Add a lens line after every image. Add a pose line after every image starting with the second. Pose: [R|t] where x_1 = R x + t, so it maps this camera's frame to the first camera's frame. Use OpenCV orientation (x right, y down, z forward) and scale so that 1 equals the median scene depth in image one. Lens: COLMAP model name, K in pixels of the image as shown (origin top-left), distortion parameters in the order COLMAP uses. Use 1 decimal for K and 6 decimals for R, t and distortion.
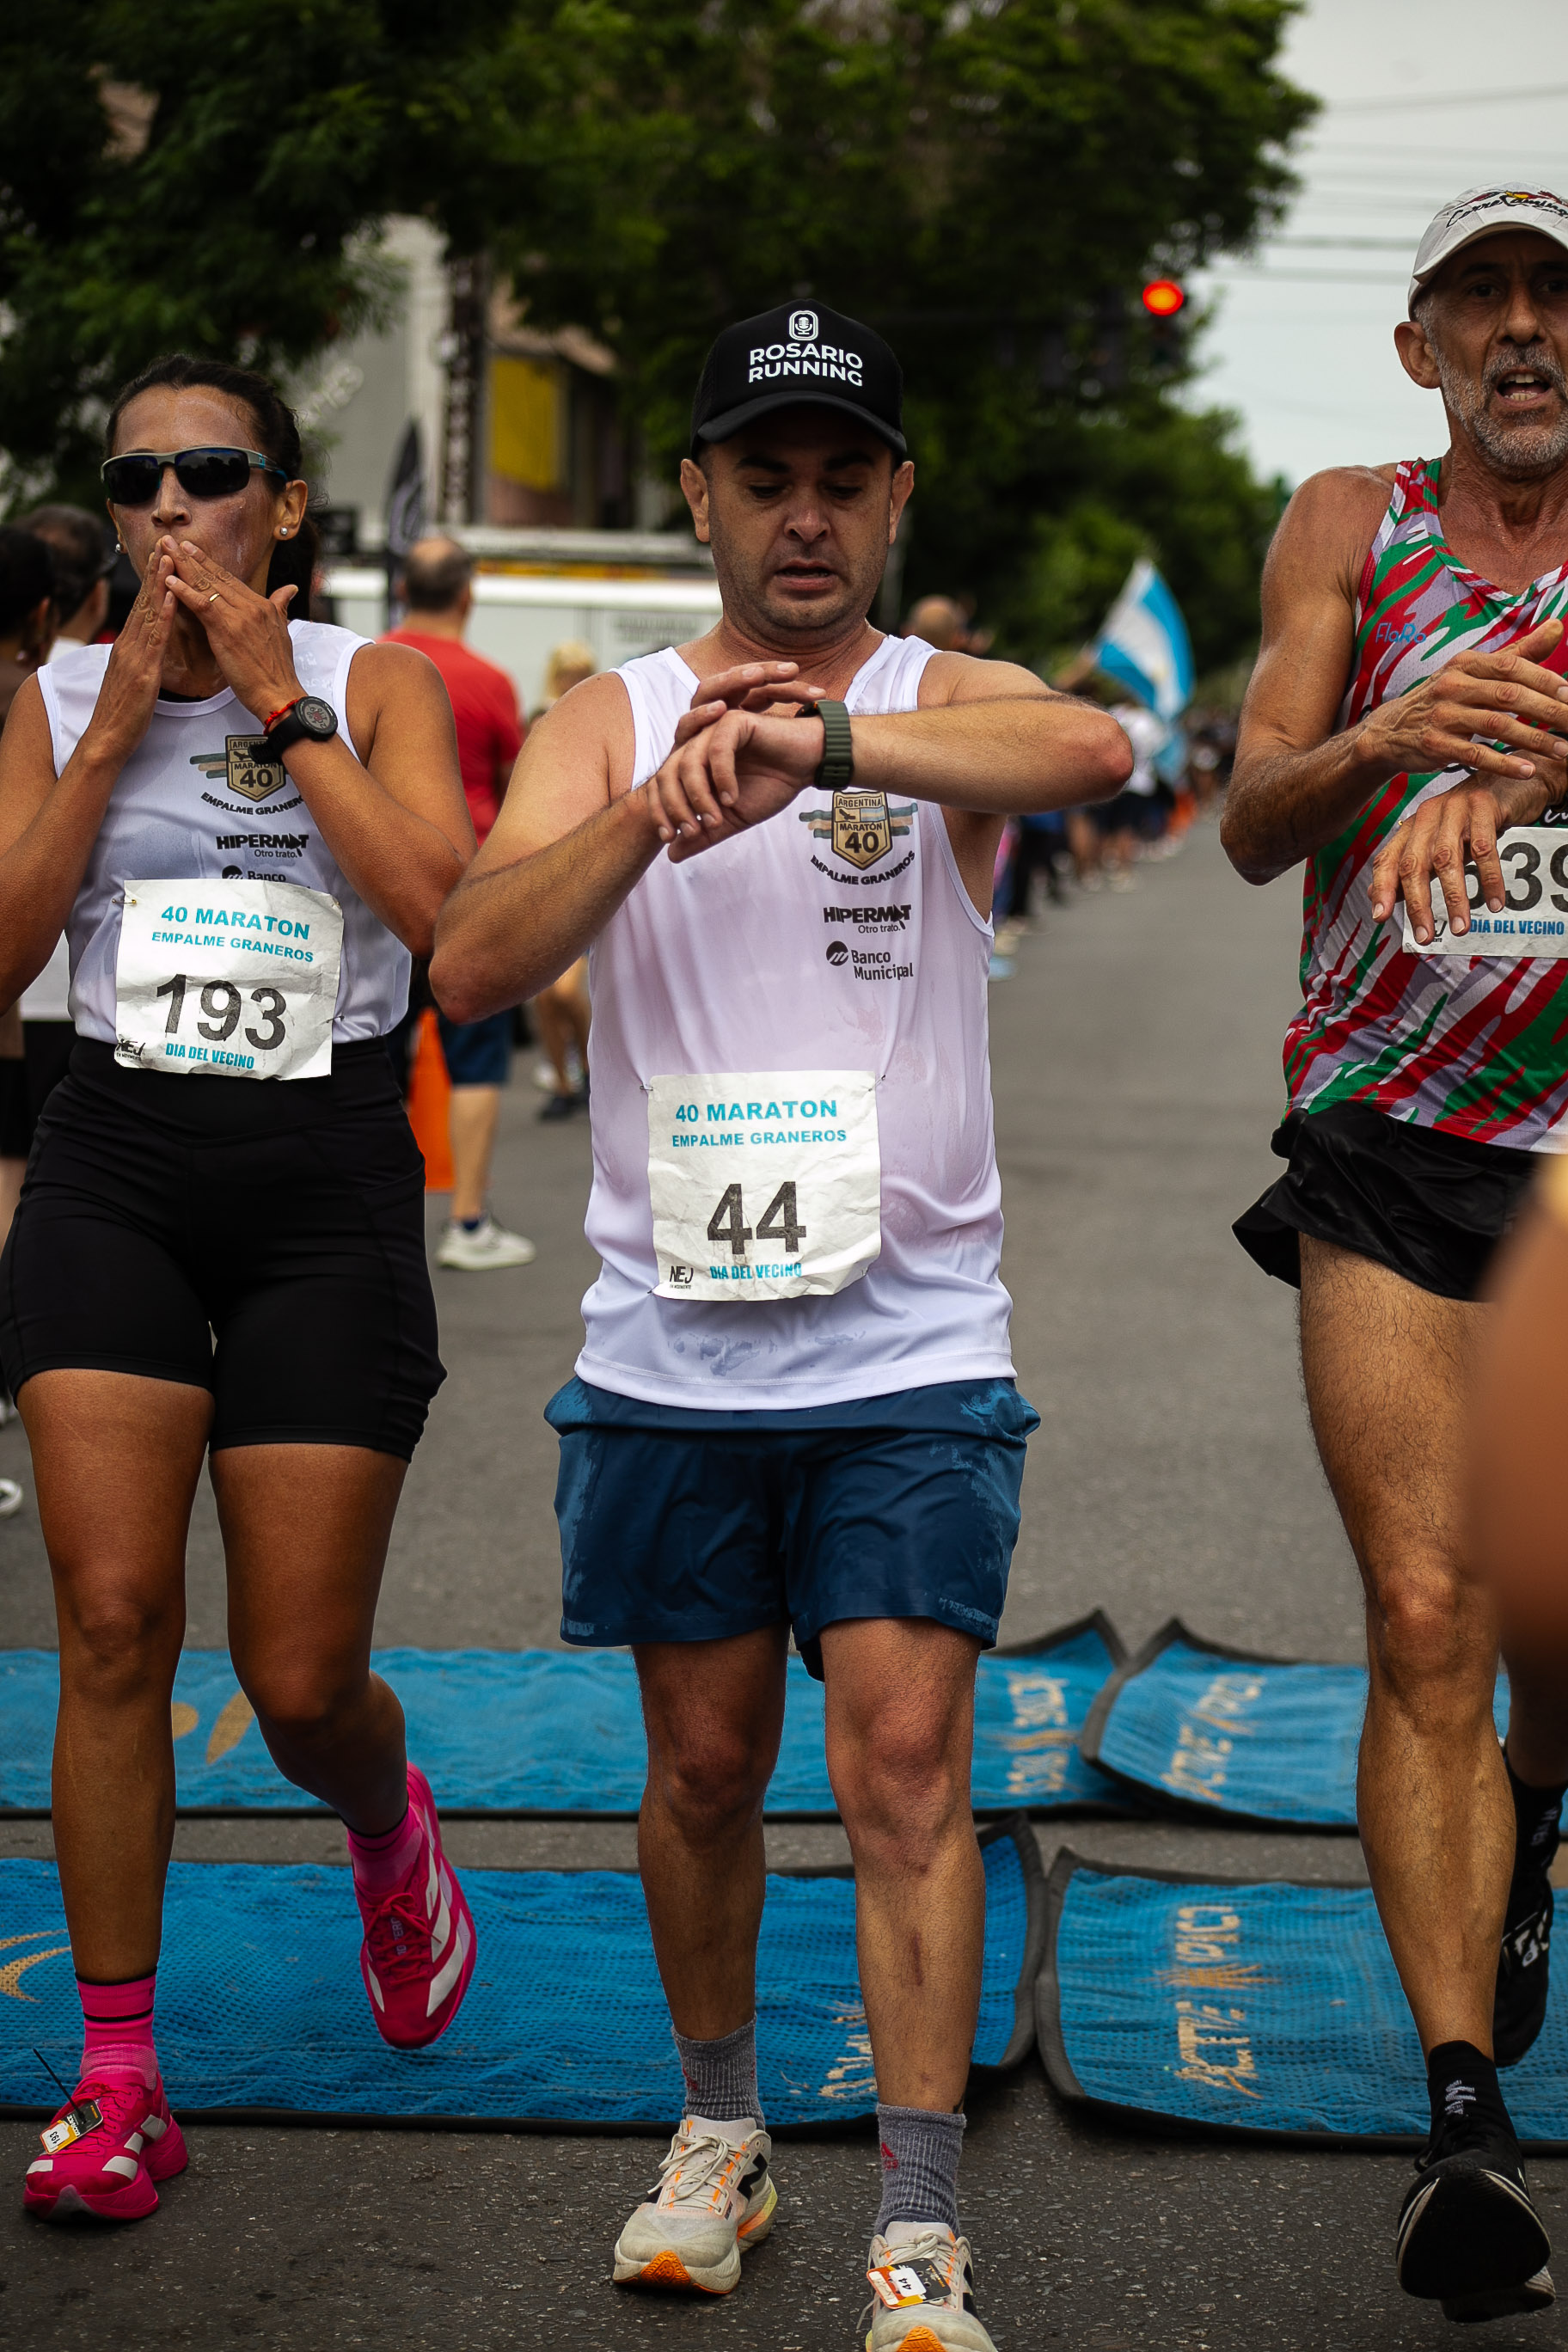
lens RADIAL K [[5094.9, 0, 660.3], [0, 5094.9, 1285.3], [0, 0, 1]] dist [-0.020310, 0.000000]
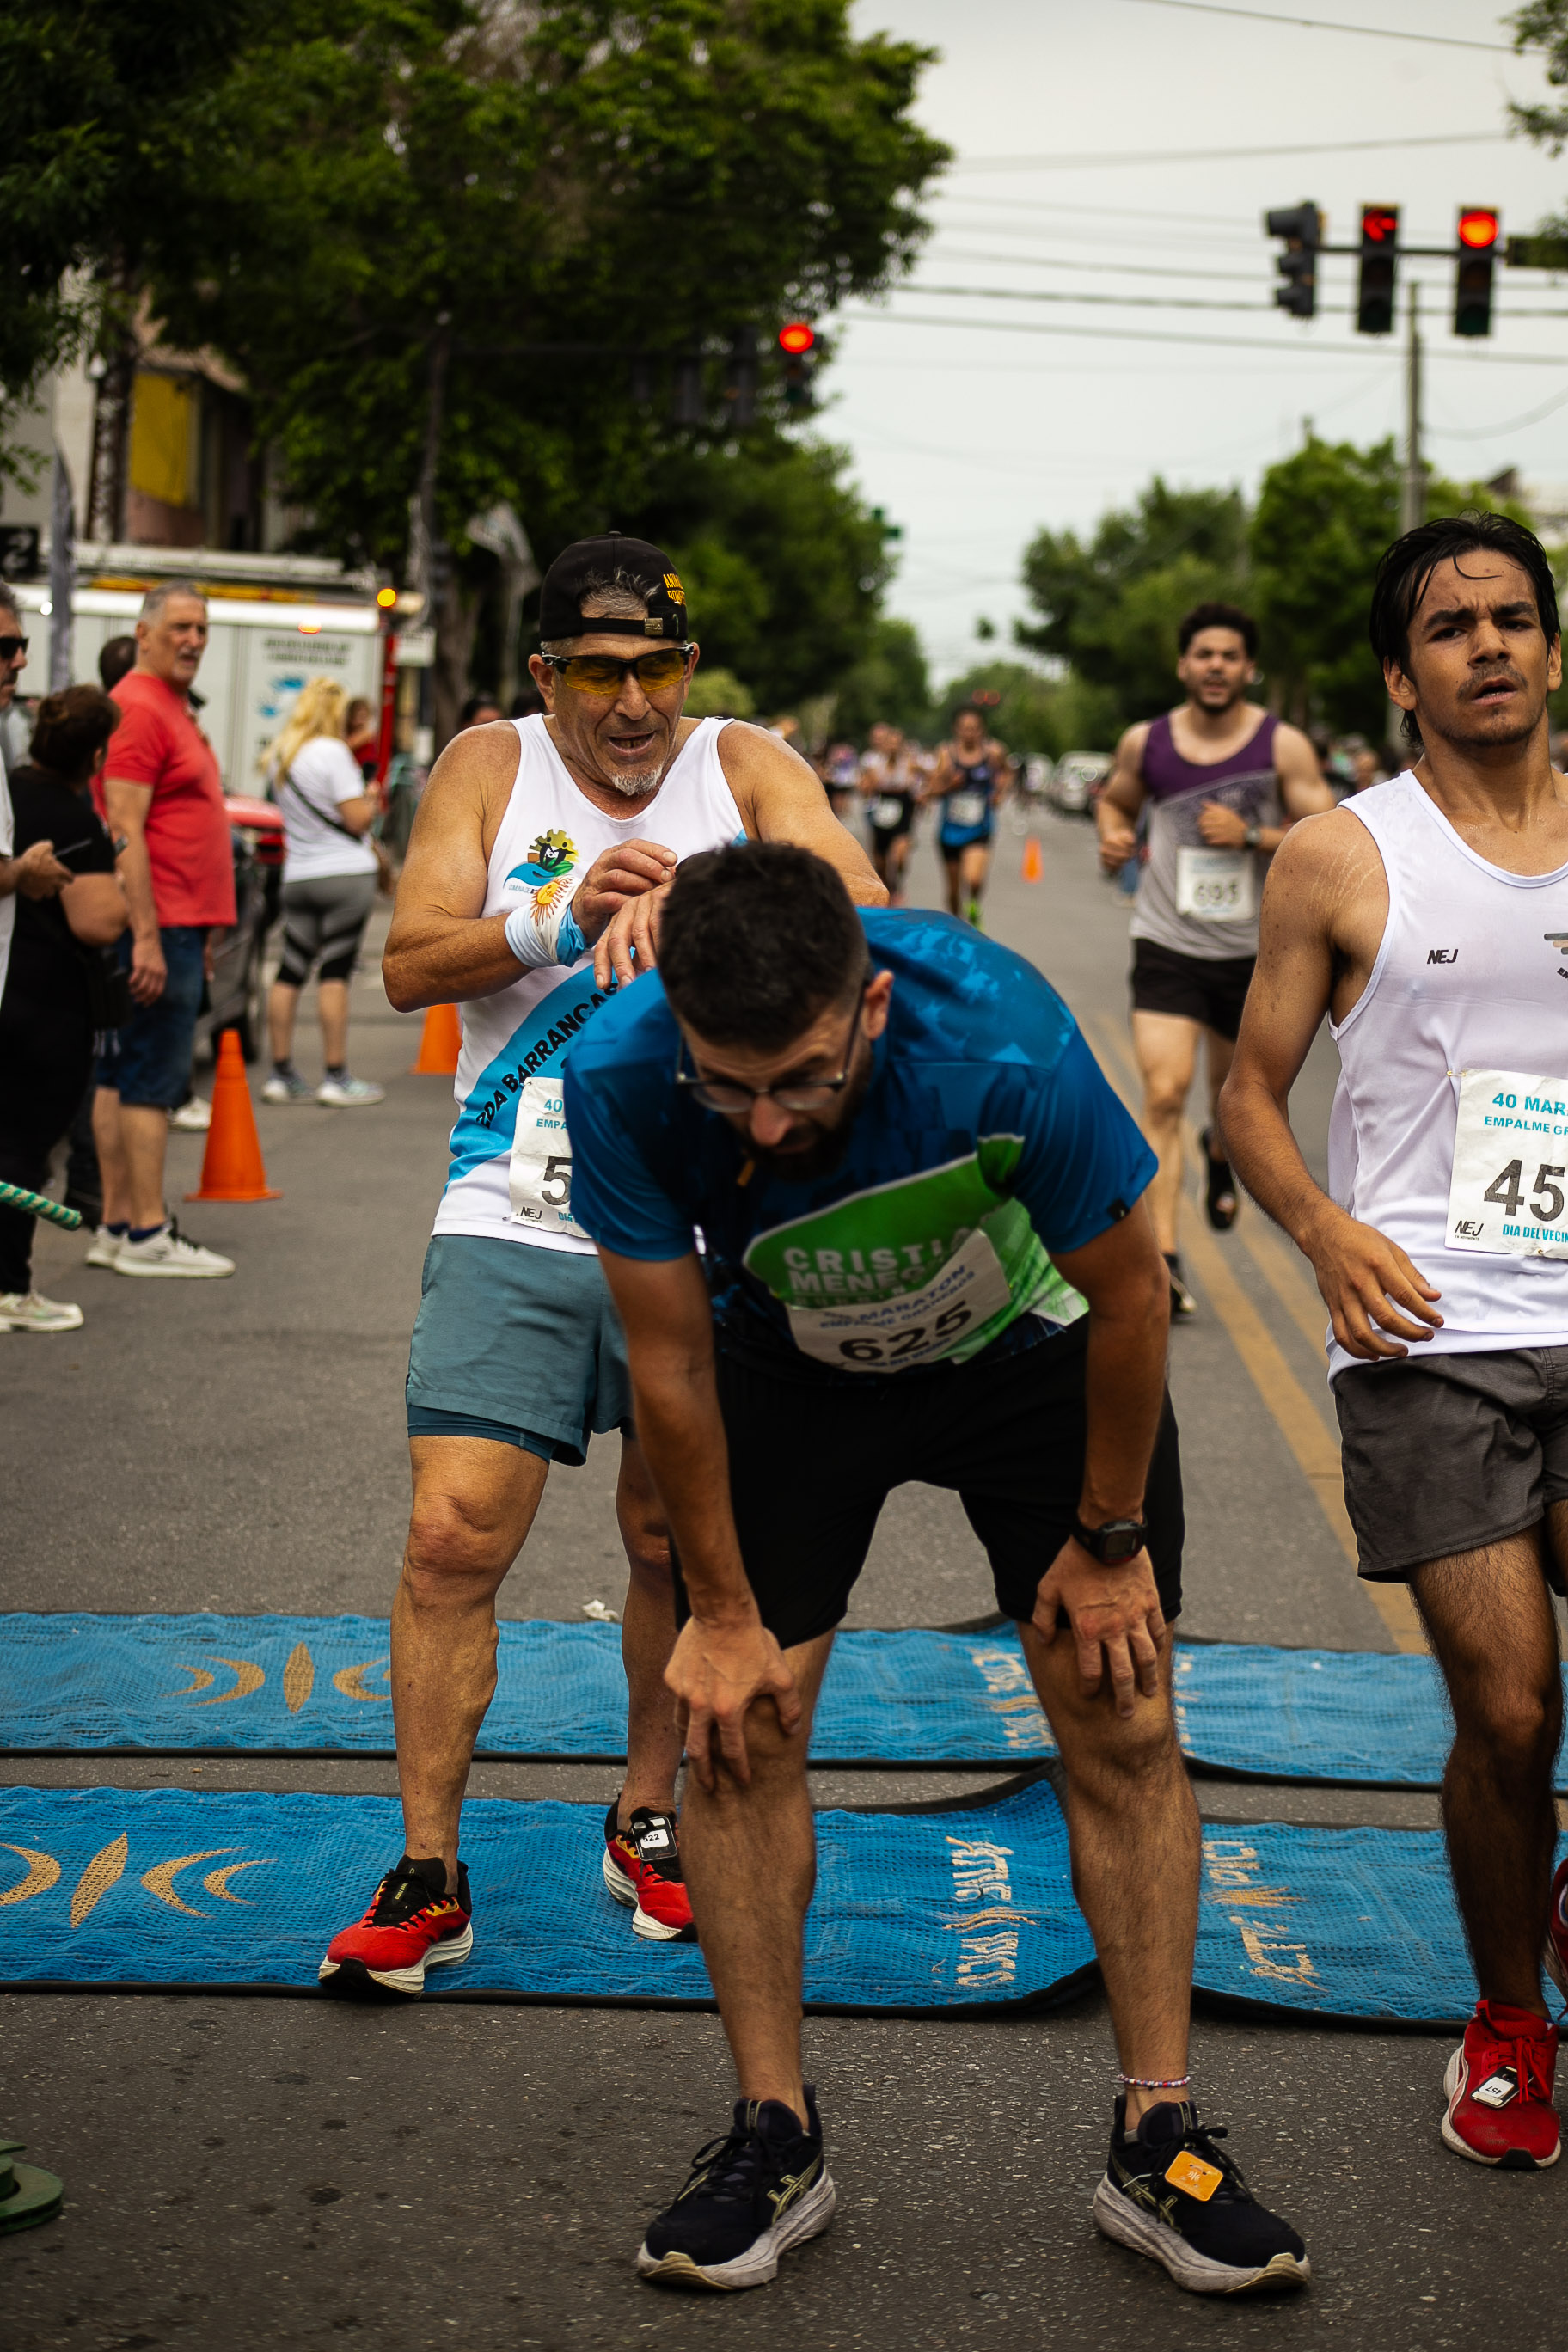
lens RADIAL K [[5094.9, 0, 620.5], [0, 5094.9, 1295.9], [0, 0, 1]] dist [-0.020310, 0.000000]
pose [[0.996914, 0.020852, 0.075681, -0.097547], [-0.020735, 0.999782, -0.002336, 0.003320], [-0.075713, 0.000760, 0.997129, -0.115303]]
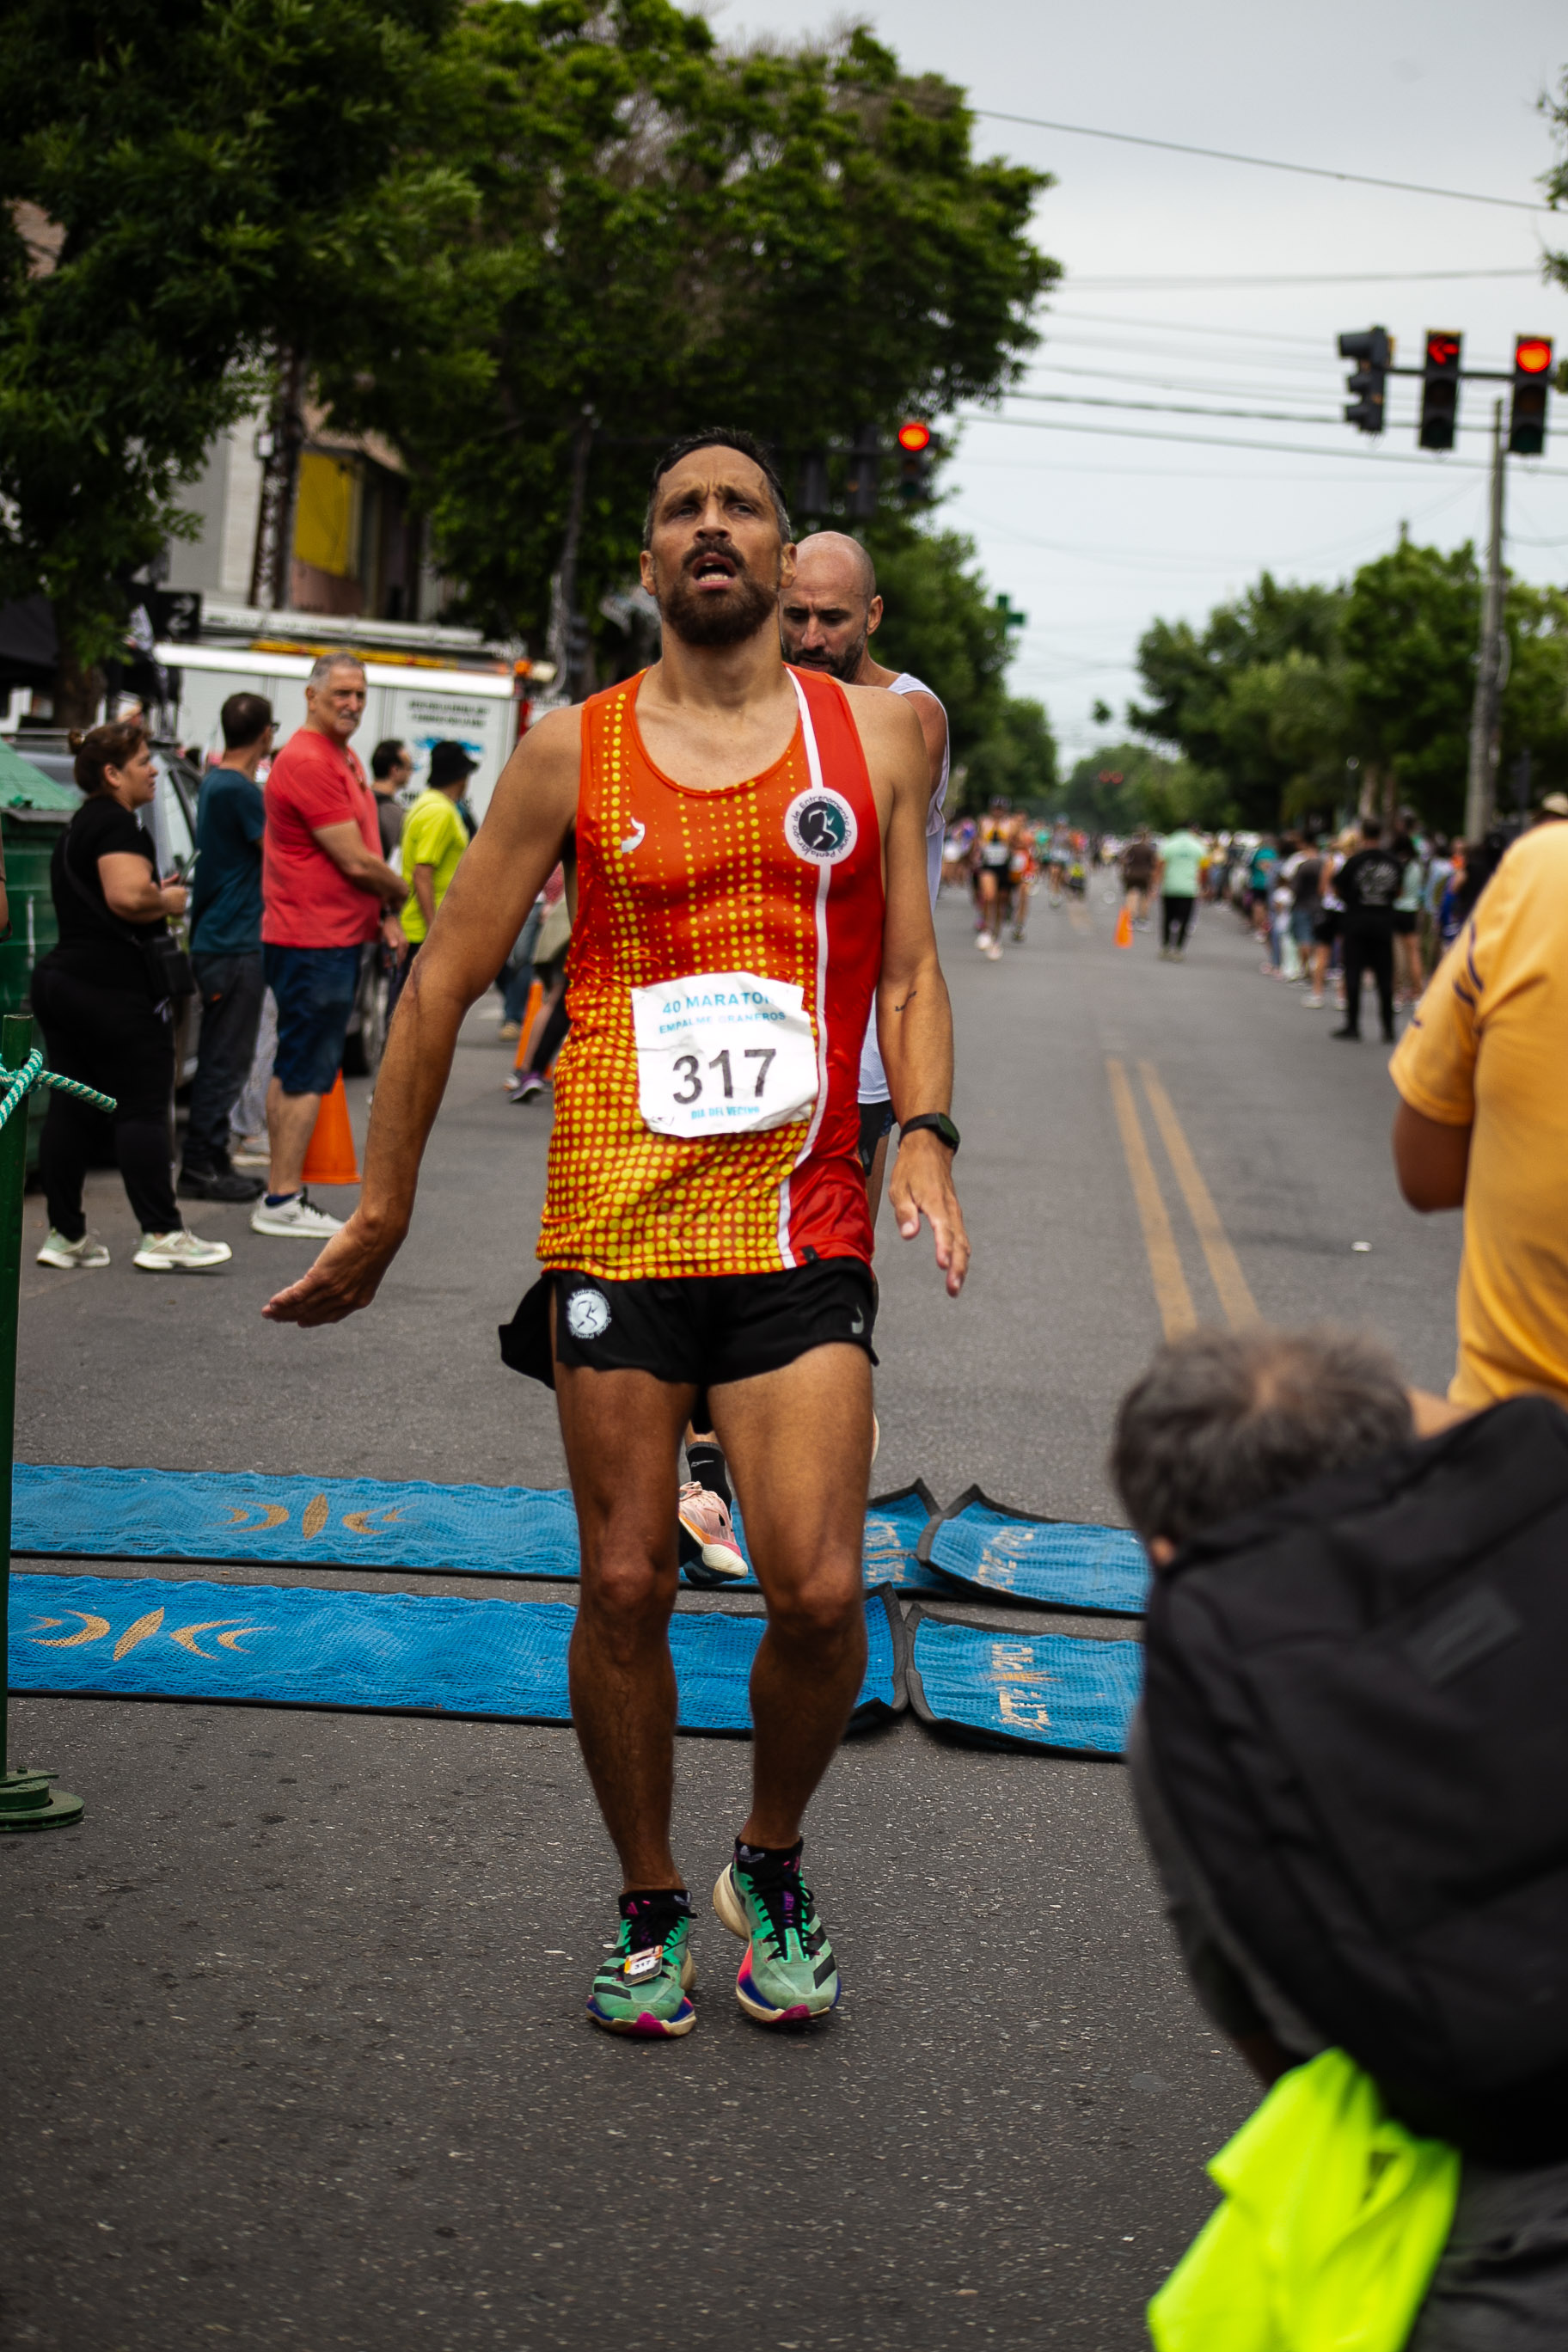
lens RADIAL K [[4809.4, 0, 673.9], [0, 4809.4, 1352.0], [0, 0, 1]] dist [-0.044612, 0.000000]
pose [[0.996865, 0.050094, 0.061241, -0.067233], [-0.050352, 0.998728, 0.002668, 0.030983], [-0.061030, -0.005744, 0.998119, -0.329349]]
